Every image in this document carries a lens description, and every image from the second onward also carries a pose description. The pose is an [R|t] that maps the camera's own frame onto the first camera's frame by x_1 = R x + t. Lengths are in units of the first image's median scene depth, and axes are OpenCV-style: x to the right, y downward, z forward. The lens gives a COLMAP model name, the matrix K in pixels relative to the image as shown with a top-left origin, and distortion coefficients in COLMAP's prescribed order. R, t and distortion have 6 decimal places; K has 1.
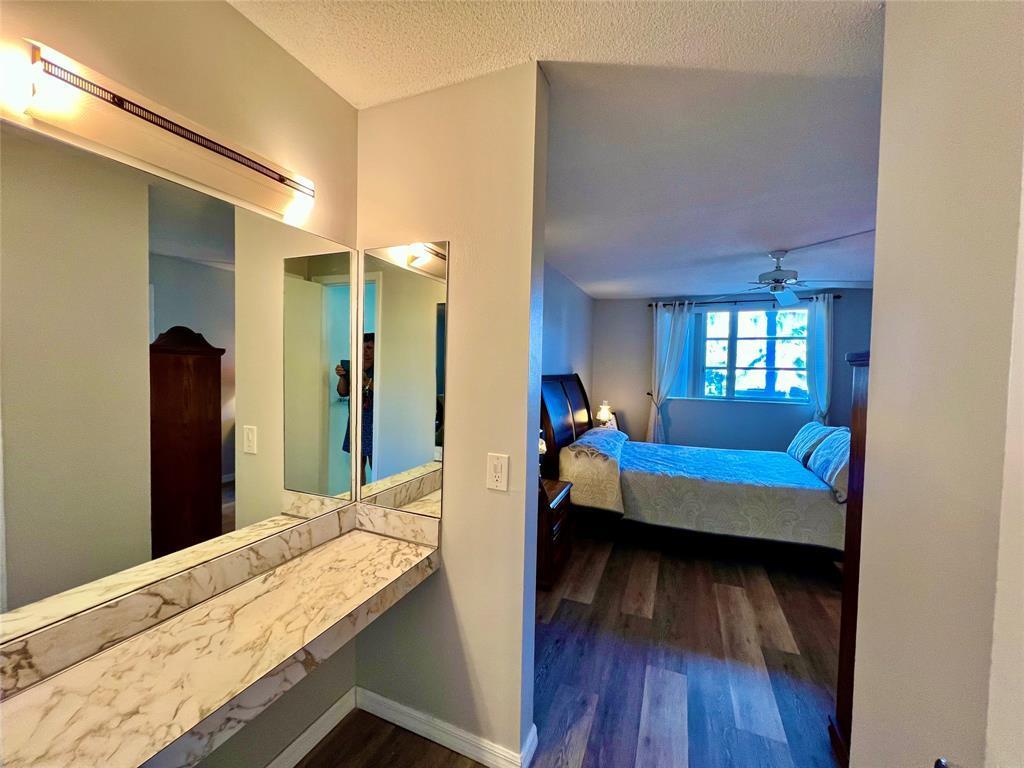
lens RADIAL K [[410.3, 0, 512.2], [0, 410.3, 385.5], [0, 0, 1]] dist [-0.000605, -0.000041]
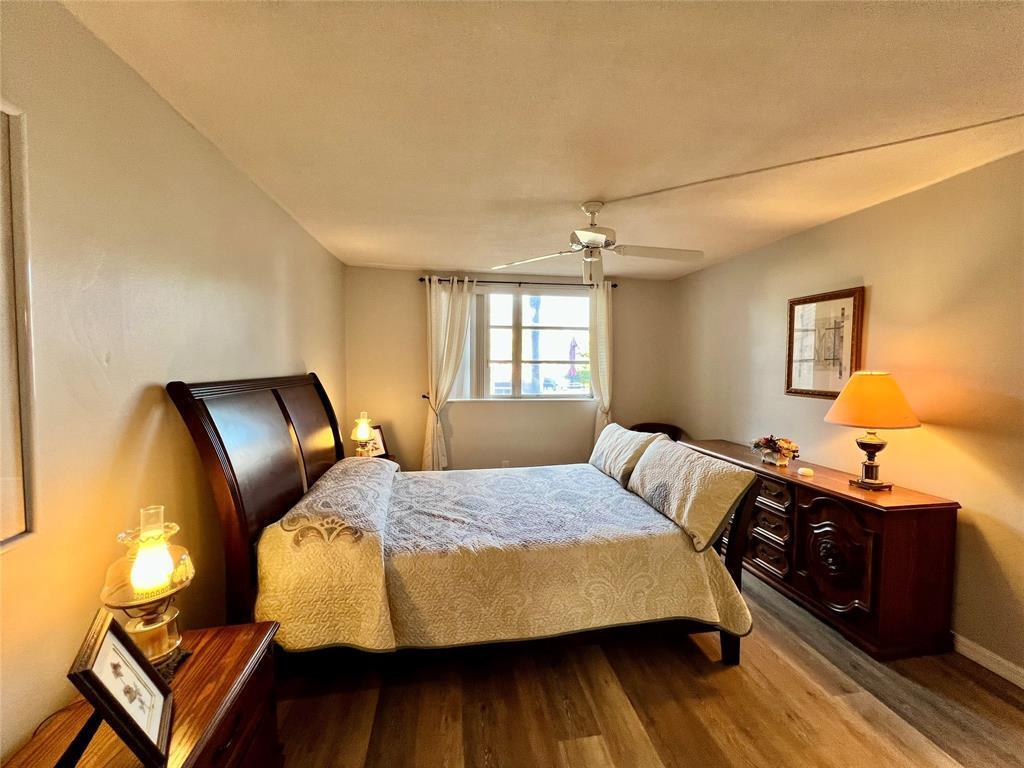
lens RADIAL K [[410.3, 0, 512.6], [0, 410.3, 384.6], [0, 0, 1]] dist [-0.000605, -0.000041]
pose [[0.853156, -0.037478, 0.520308, 0.098760], [0.030073, 0.999291, 0.022668, -0.017491], [-0.520788, -0.003693, 0.853678, 0.336124]]
